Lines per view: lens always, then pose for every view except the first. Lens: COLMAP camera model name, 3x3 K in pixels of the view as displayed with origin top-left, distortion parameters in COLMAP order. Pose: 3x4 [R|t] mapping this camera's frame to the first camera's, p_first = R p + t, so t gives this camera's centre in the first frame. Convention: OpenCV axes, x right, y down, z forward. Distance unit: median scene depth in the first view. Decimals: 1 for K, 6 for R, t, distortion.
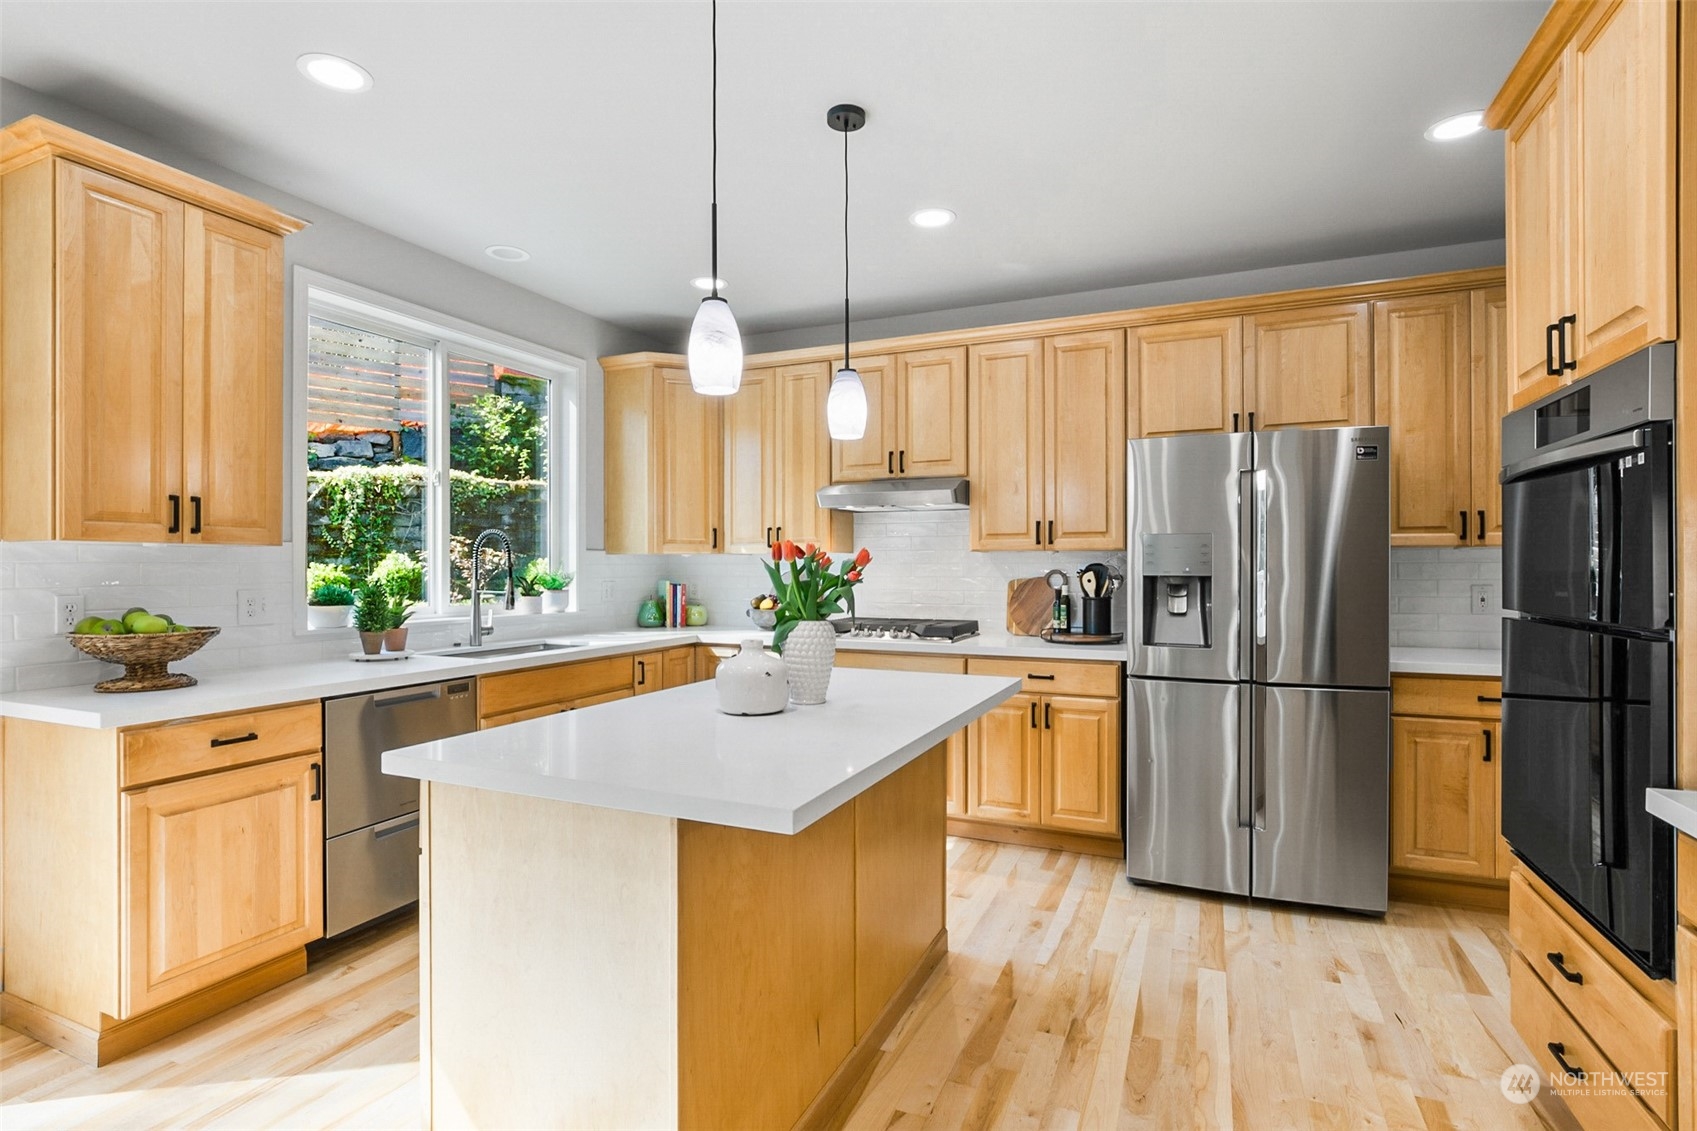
lens RADIAL K [[814.6, 0, 853.3], [0, 814.6, 559.1], [0, 0, 1]] dist [-0.013973, 0.002166]
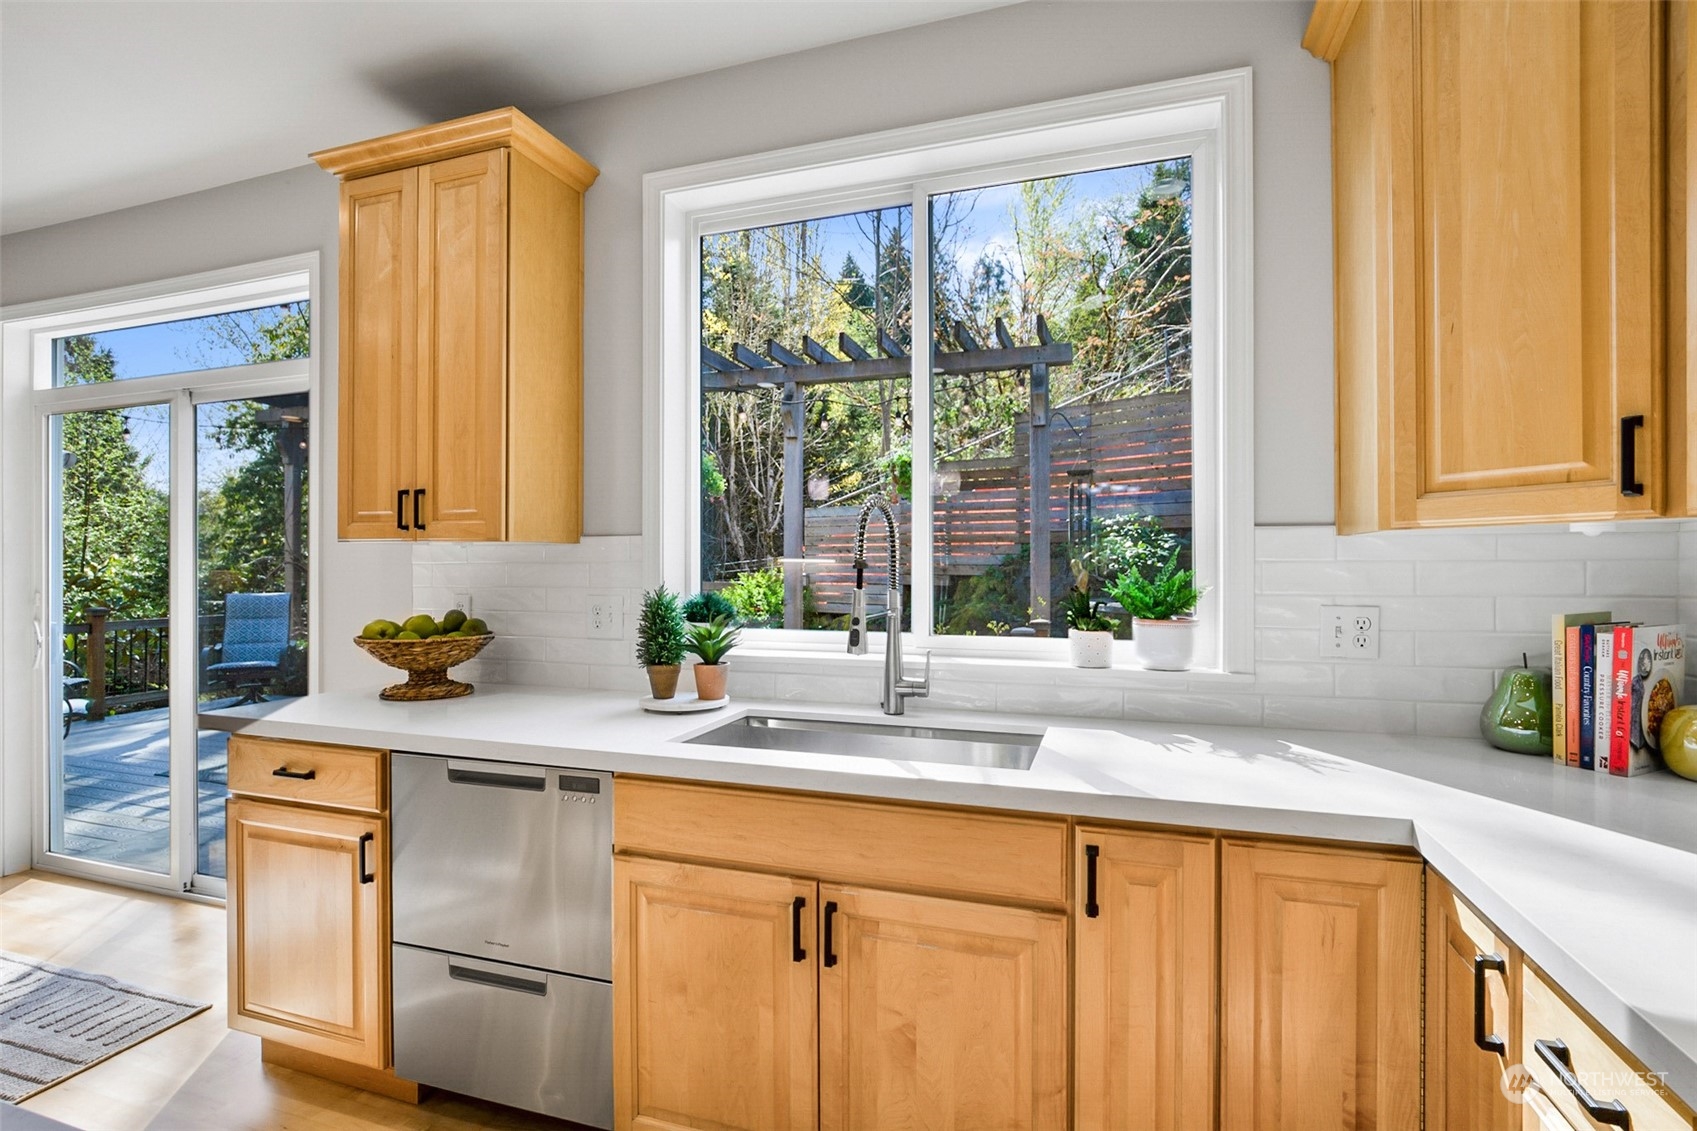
lens RADIAL K [[814.6, 0, 843.3], [0, 814.6, 556.9], [0, 0, 1]] dist [-0.013973, 0.002166]
pose [[0.072863, -0.008480, -0.997306, 0.071064], [0.011655, 0.999903, -0.007650, 0.005226], [0.997274, -0.011066, 0.072955, 0.855226]]
